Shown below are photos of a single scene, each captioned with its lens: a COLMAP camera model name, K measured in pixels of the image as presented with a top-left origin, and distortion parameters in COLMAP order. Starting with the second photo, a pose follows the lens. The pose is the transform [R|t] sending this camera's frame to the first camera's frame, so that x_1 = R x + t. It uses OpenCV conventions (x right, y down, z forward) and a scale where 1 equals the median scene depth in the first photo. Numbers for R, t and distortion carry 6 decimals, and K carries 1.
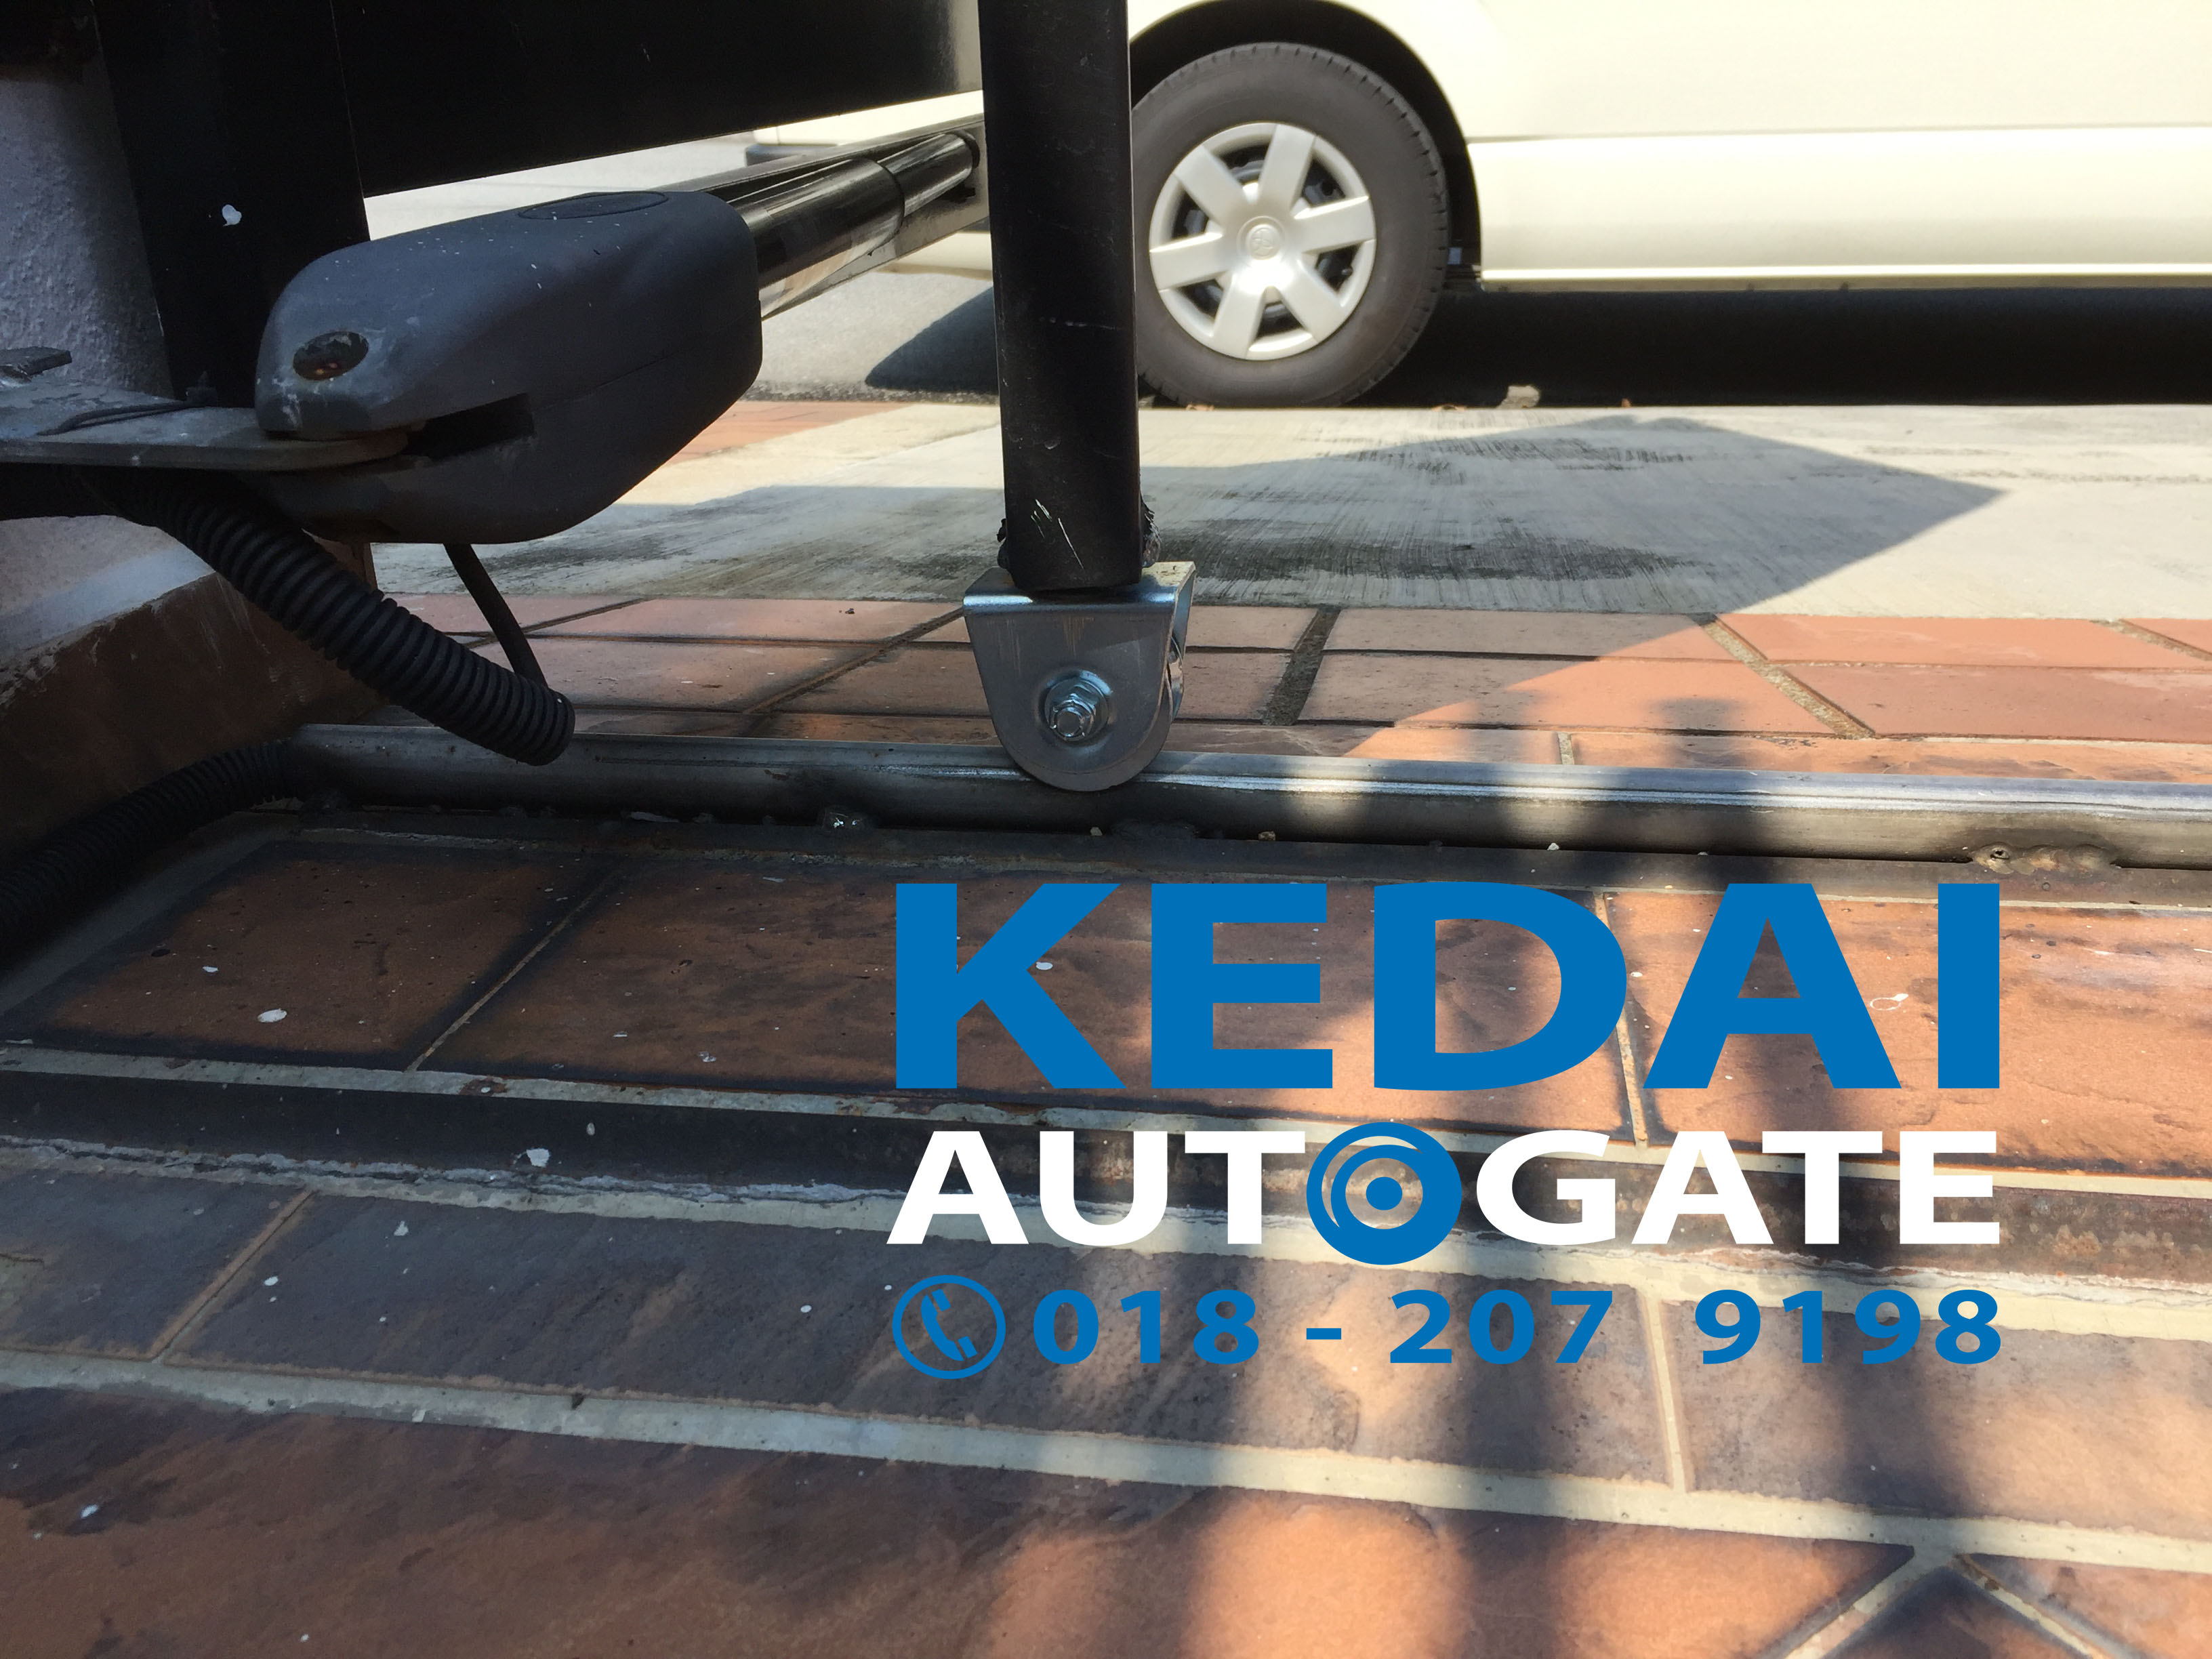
lens RADIAL K [[1870.0, 0, 1106.0], [0, 1870.0, 829.5], [0, 0, 1]] dist [0.058854, -0.105410]
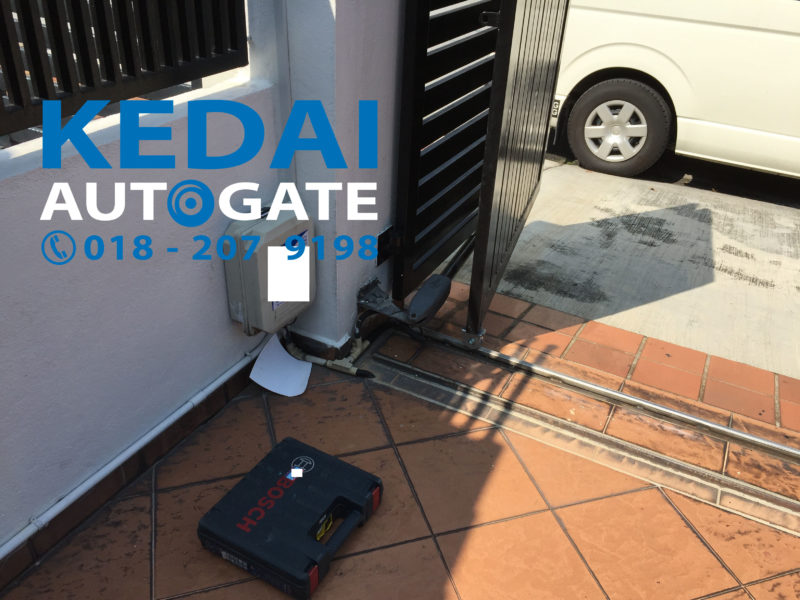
lens RADIAL K [[610.7, 0, 400.0], [0, 610.7, 300.0], [0, 0, 1]] dist [0.049542, -0.000354]
pose [[0.944698, 0.217136, -0.245758, 0.422355], [-0.183178, 0.970981, 0.153757, -0.791169], [0.272013, -0.100236, 0.957059, -2.483807]]
